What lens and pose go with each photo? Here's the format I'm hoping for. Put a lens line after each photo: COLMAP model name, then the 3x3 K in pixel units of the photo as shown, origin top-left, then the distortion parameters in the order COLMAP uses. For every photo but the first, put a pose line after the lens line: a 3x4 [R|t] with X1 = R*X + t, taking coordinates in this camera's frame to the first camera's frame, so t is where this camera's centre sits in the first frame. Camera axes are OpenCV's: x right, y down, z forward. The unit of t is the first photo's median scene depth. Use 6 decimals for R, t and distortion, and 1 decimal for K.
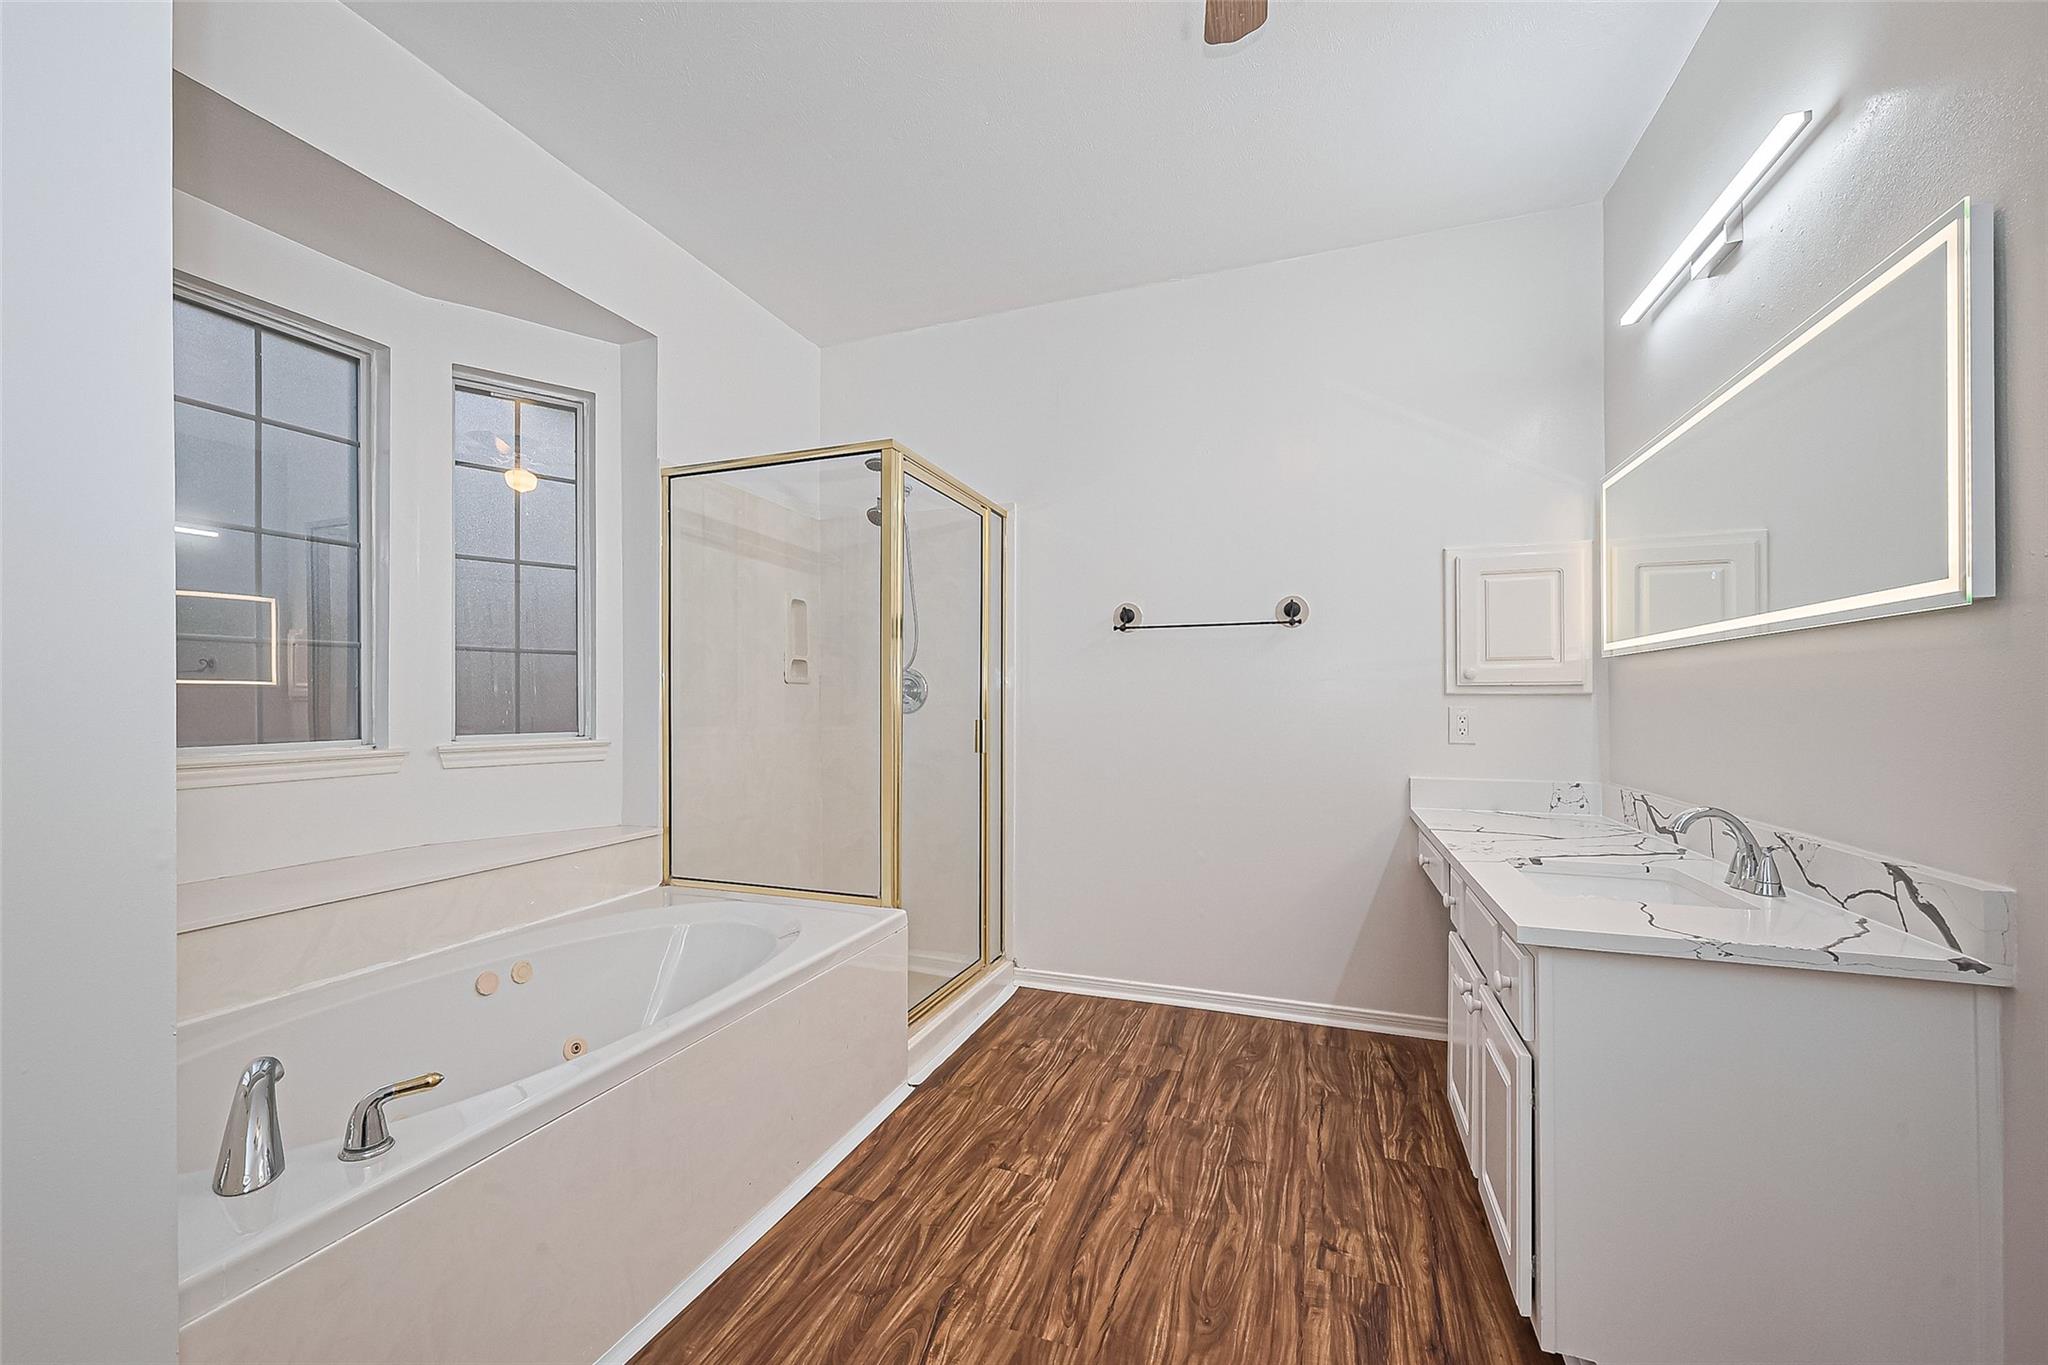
lens RADIAL K [[816.1, 0, 1019.7], [0, 816.1, 692.8], [0, 0, 1]] dist [-0.001023, -0.000405]
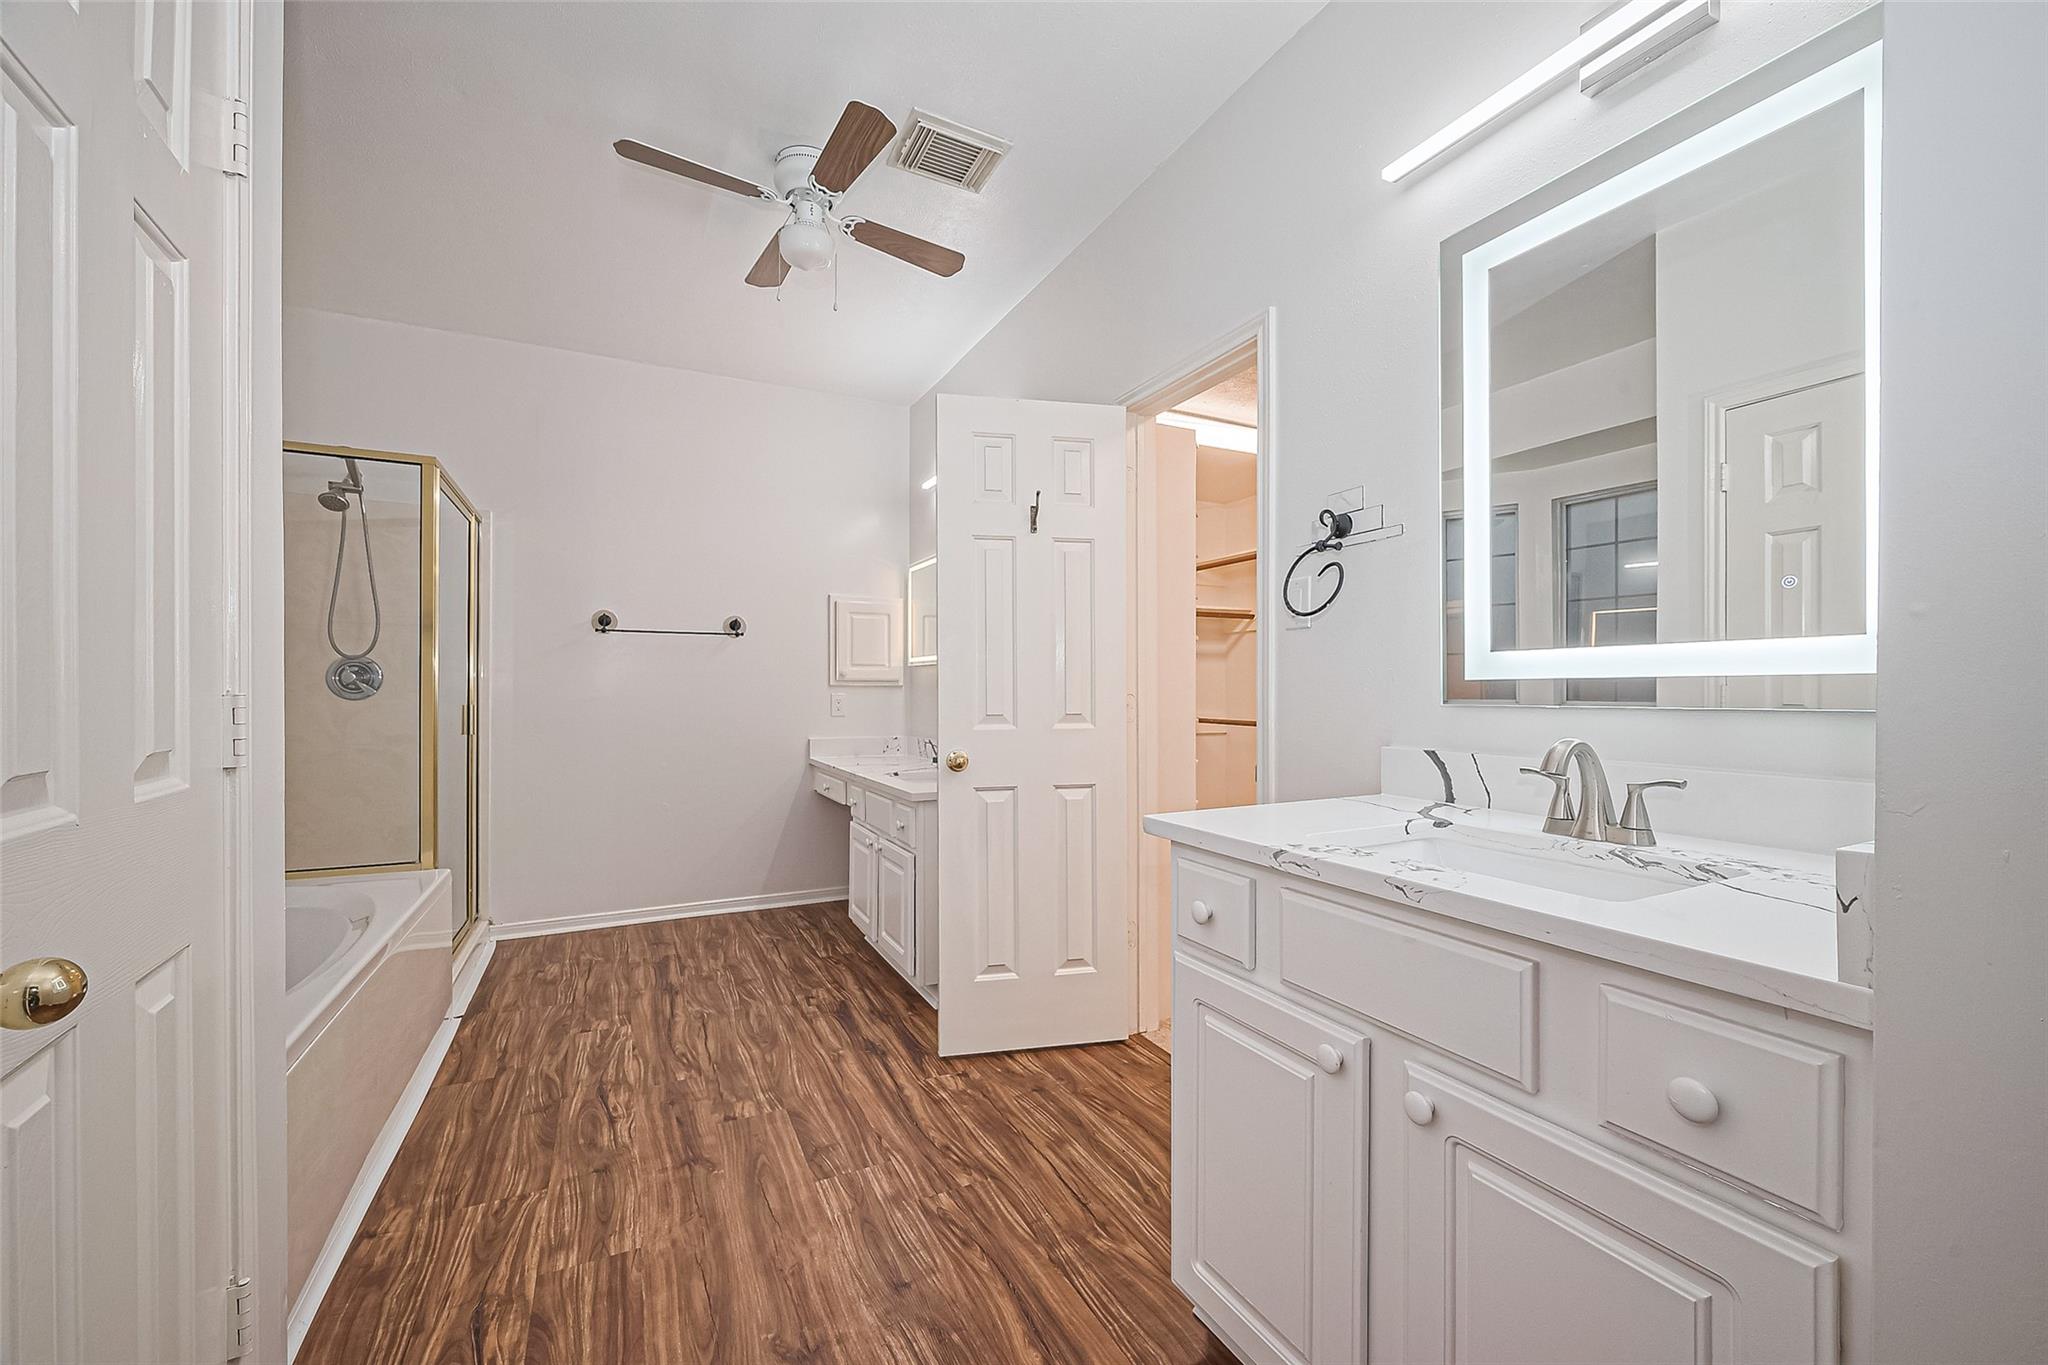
lens RADIAL K [[816.1, 0, 1019.7], [0, 816.1, 692.8], [0, 0, 1]] dist [-0.001023, -0.000405]
pose [[0.657344, 0.002322, 0.753587, -0.535708], [-0.009984, 0.999934, 0.005628, 0.003525], [-0.753524, -0.011224, 0.657324, -0.406279]]
